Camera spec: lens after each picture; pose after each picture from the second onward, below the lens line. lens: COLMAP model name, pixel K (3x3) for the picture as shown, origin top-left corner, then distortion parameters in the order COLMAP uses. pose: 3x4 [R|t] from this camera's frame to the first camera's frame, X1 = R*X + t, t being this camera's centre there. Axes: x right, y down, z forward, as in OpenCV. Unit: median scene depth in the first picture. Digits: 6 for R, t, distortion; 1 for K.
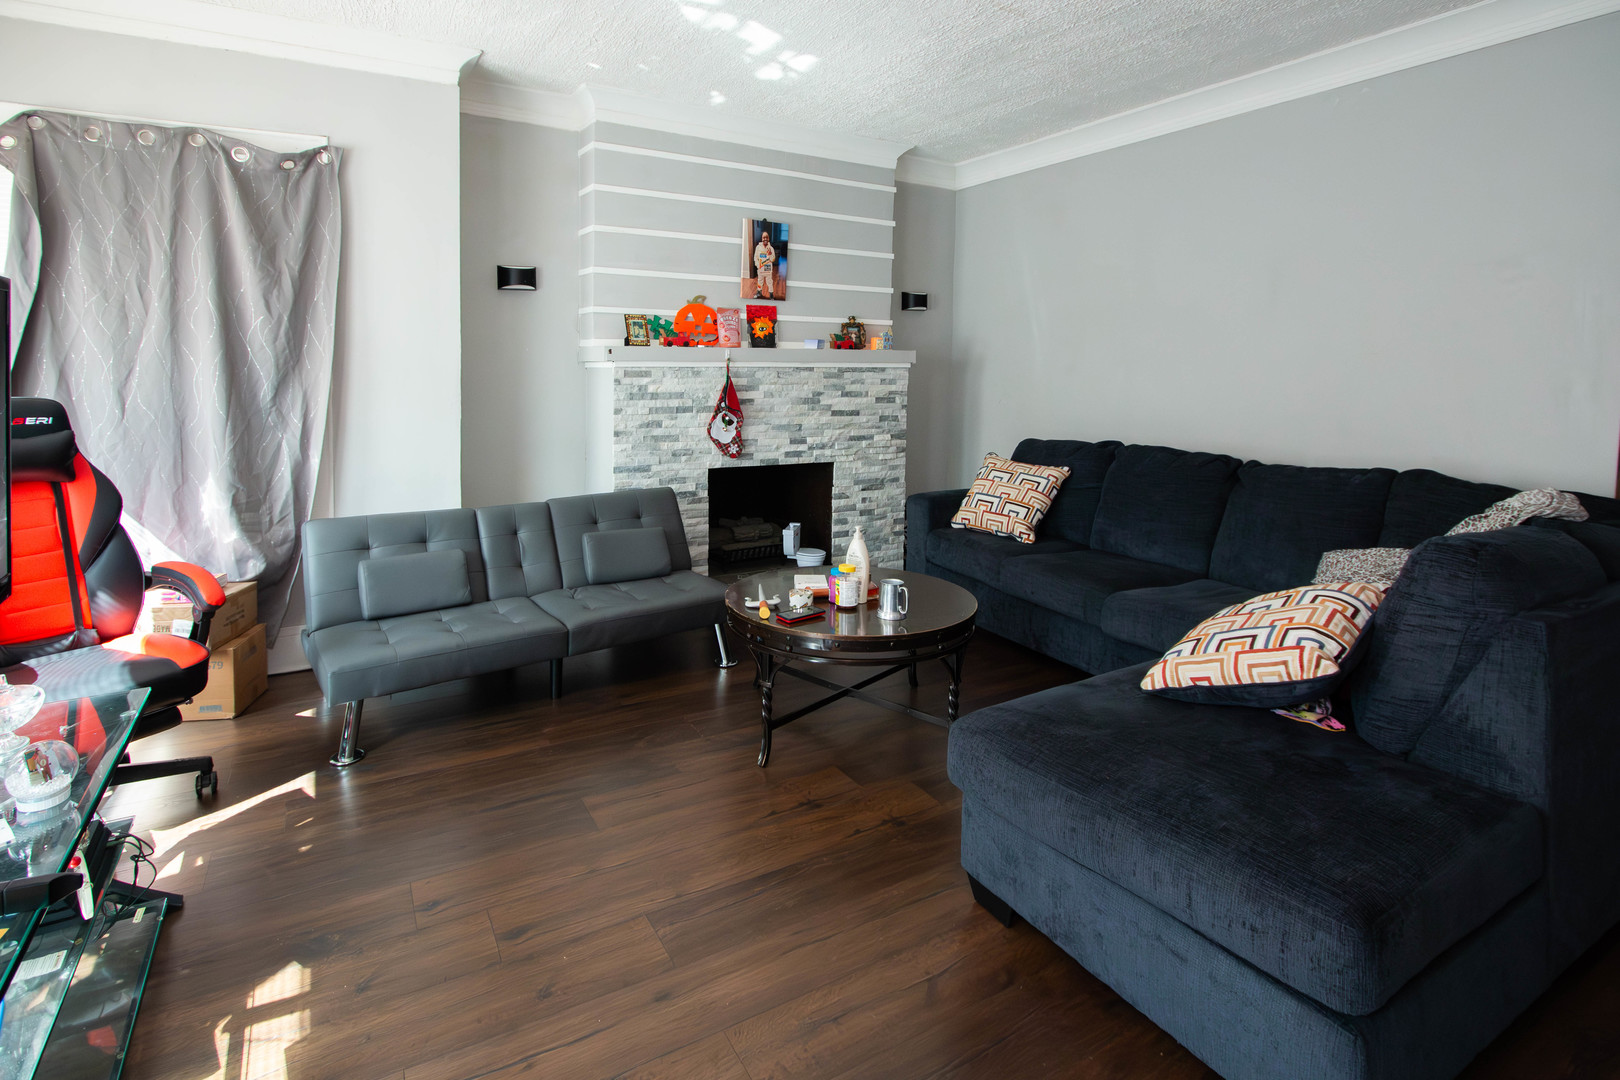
lens RADIAL K [[796.4, 0, 810.0], [0, 796.4, 540.0], [0, 0, 1]] dist [-0.000987, -0.000175]
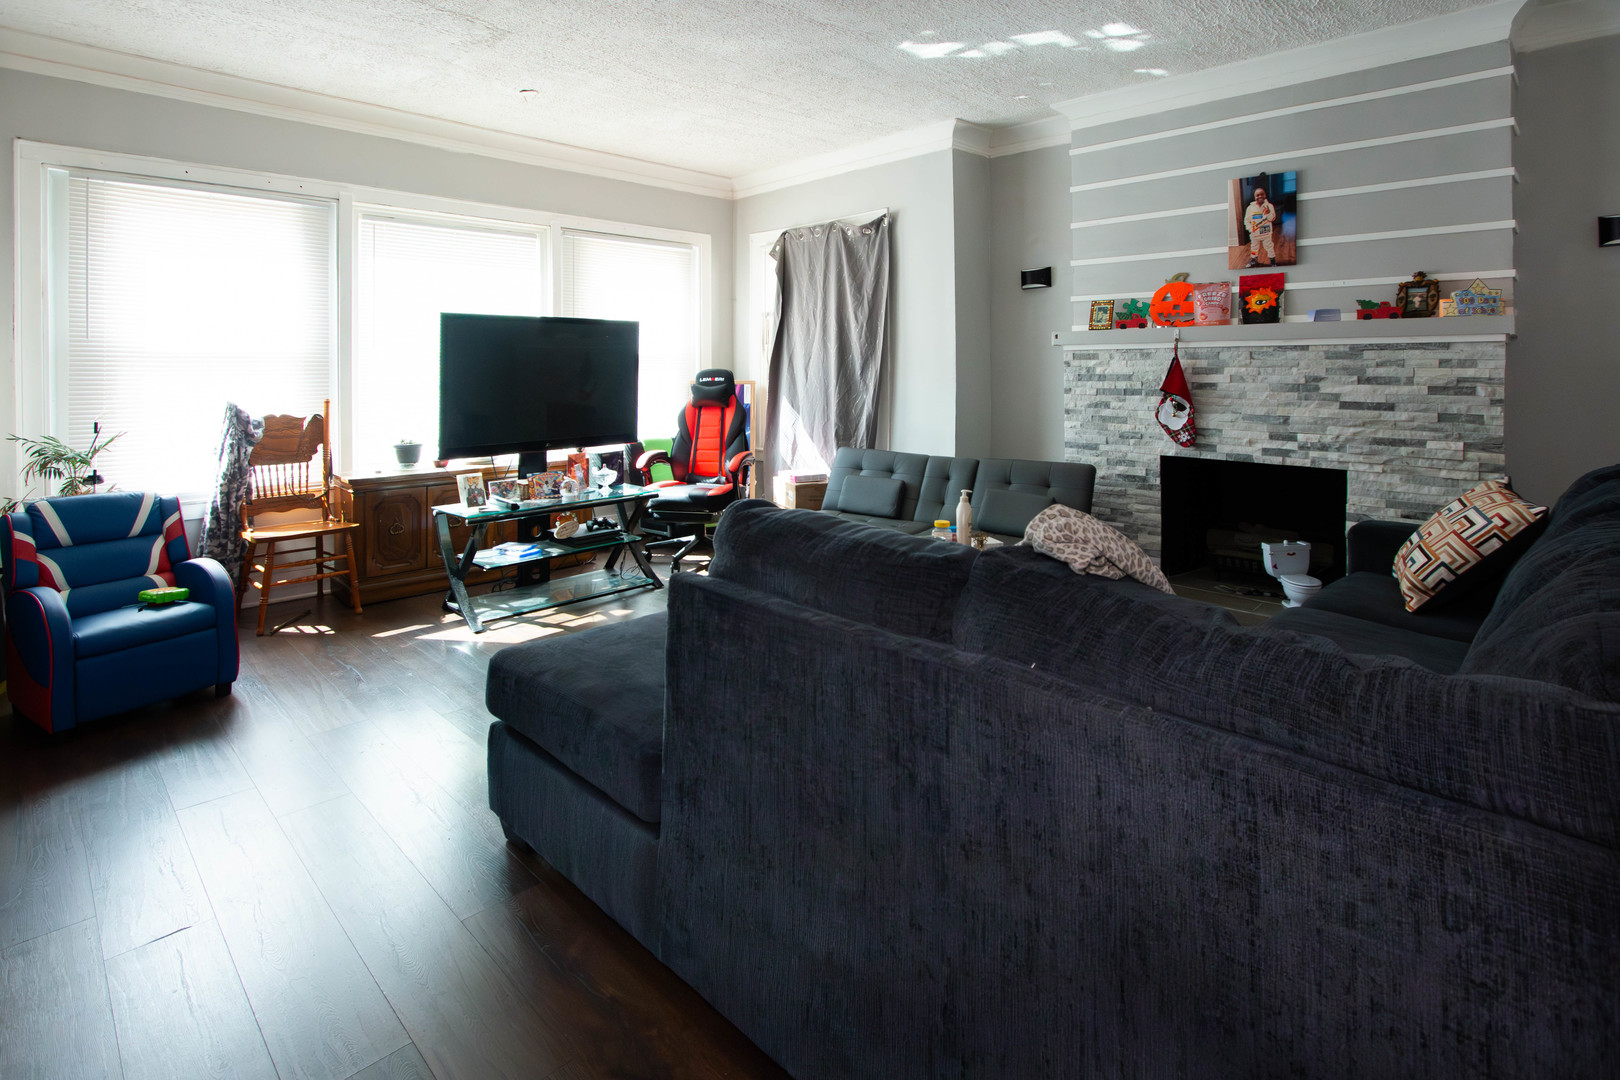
lens RADIAL K [[812.9, 0, 807.8], [0, 812.9, 563.8], [0, 0, 1]] dist [0.000345, 0.000215]
pose [[0.263484, 0.219452, -0.939371, 0.707903], [-0.199653, 0.965102, 0.169462, -0.044365], [0.943777, 0.142898, 0.298103, 0.322782]]
